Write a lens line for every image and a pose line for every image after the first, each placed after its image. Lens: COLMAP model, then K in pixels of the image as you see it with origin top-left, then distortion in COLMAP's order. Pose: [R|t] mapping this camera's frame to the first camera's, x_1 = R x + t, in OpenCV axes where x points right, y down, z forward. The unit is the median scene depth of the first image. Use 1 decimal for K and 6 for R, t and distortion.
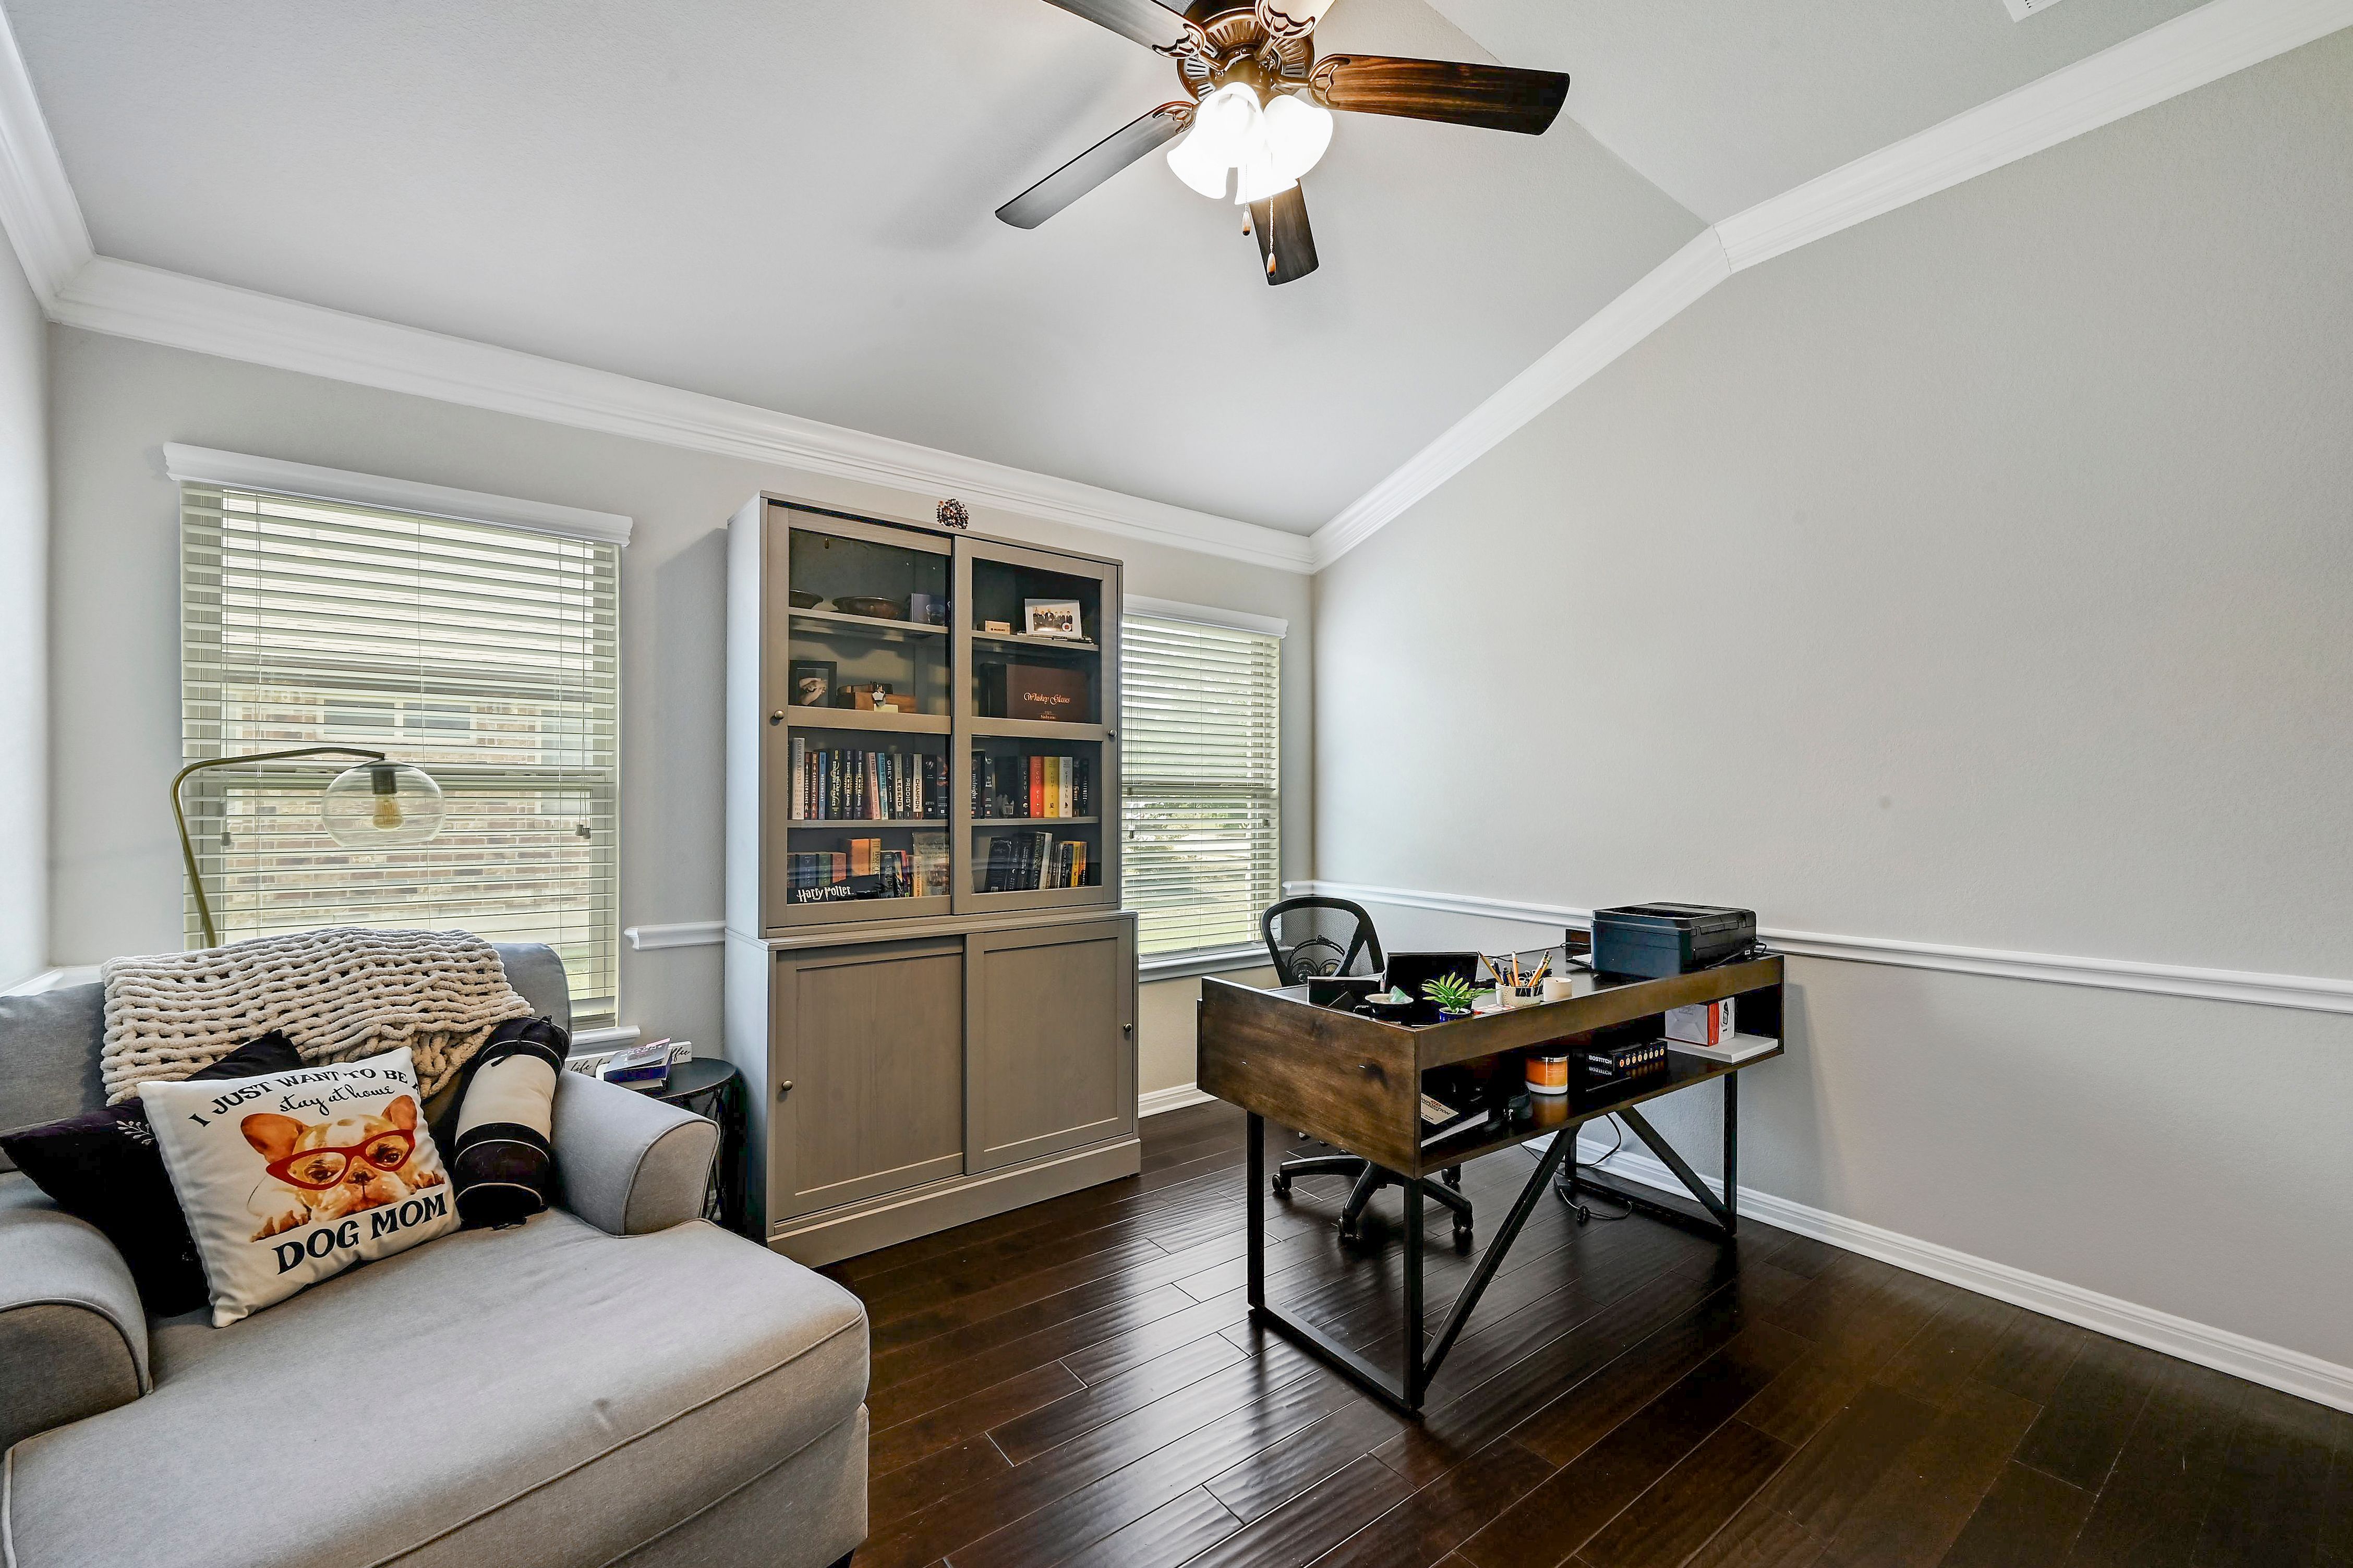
lens RADIAL K [[968.2, 0, 1176.5], [0, 968.2, 784.0], [0, 0, 1]] dist [-0.000833, -0.000089]
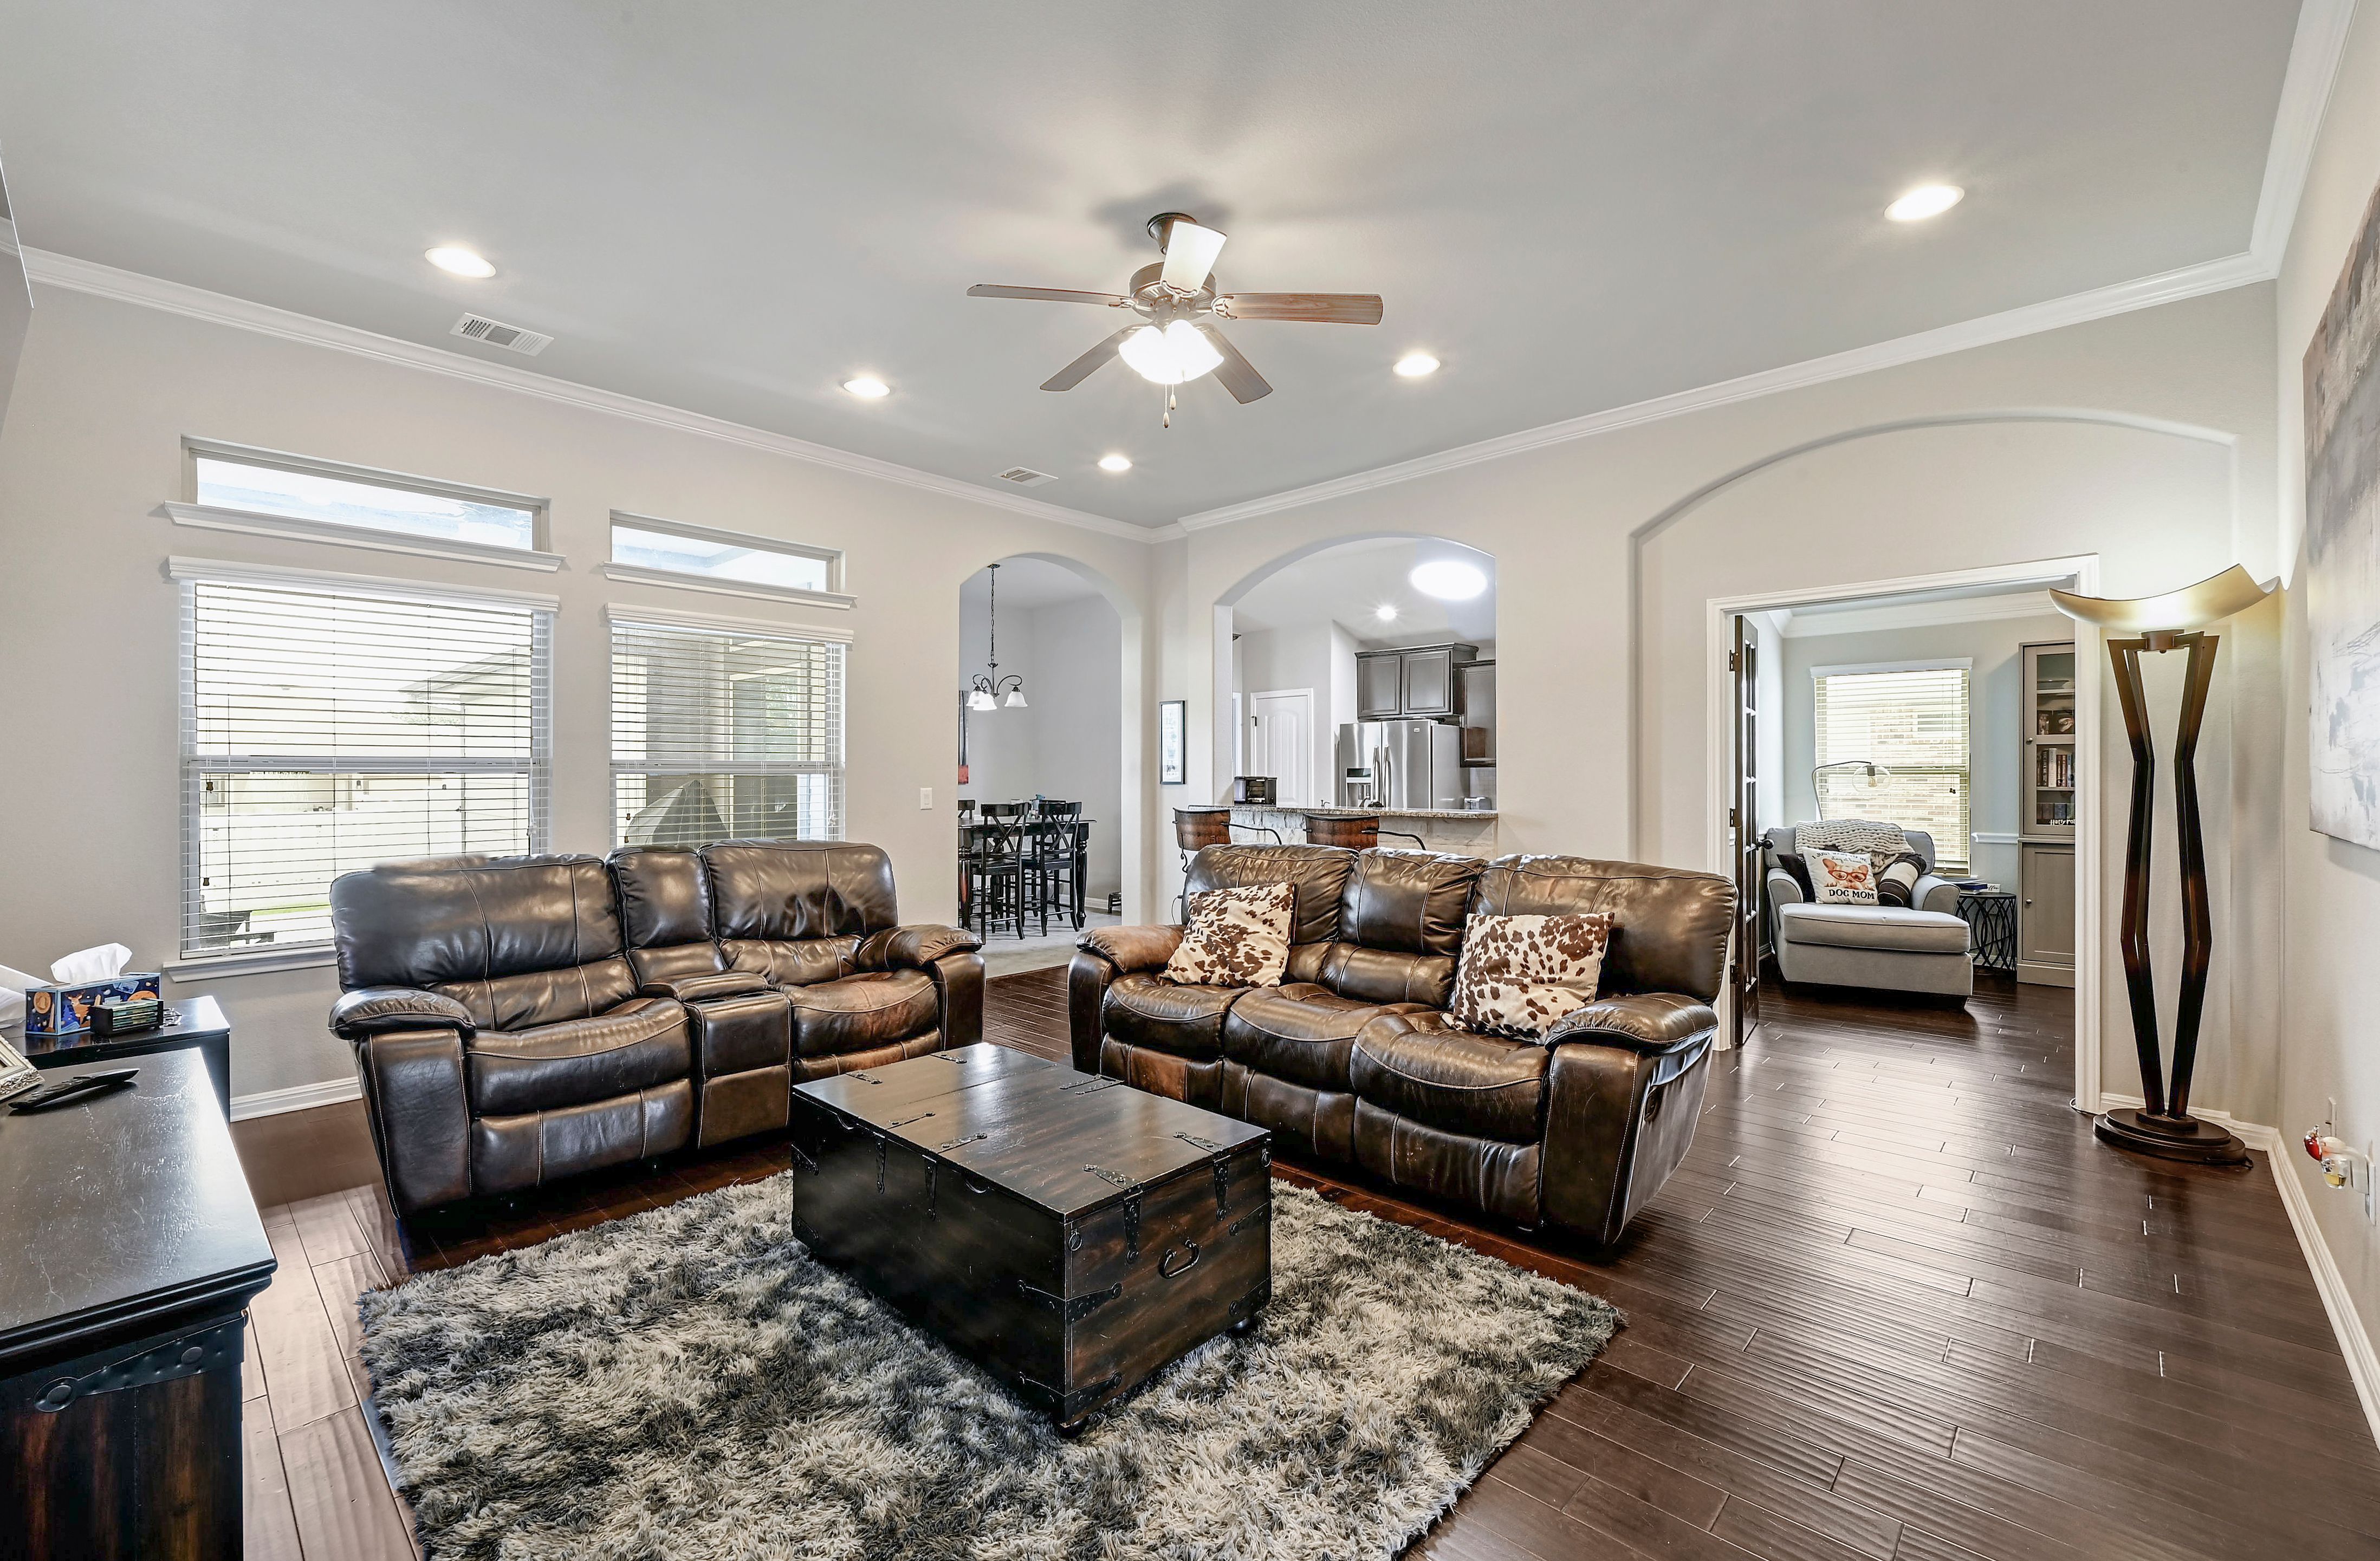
lens RADIAL K [[989.7, 0, 1164.5], [0, 989.7, 777.0], [0, 0, 1]] dist [-0.000503, -0.000126]
pose [[0.150985, 0.001361, -0.988535, 1.918459], [0.009831, 0.999948, 0.002879, -0.017040], [0.988487, -0.010153, 0.150963, -1.655877]]
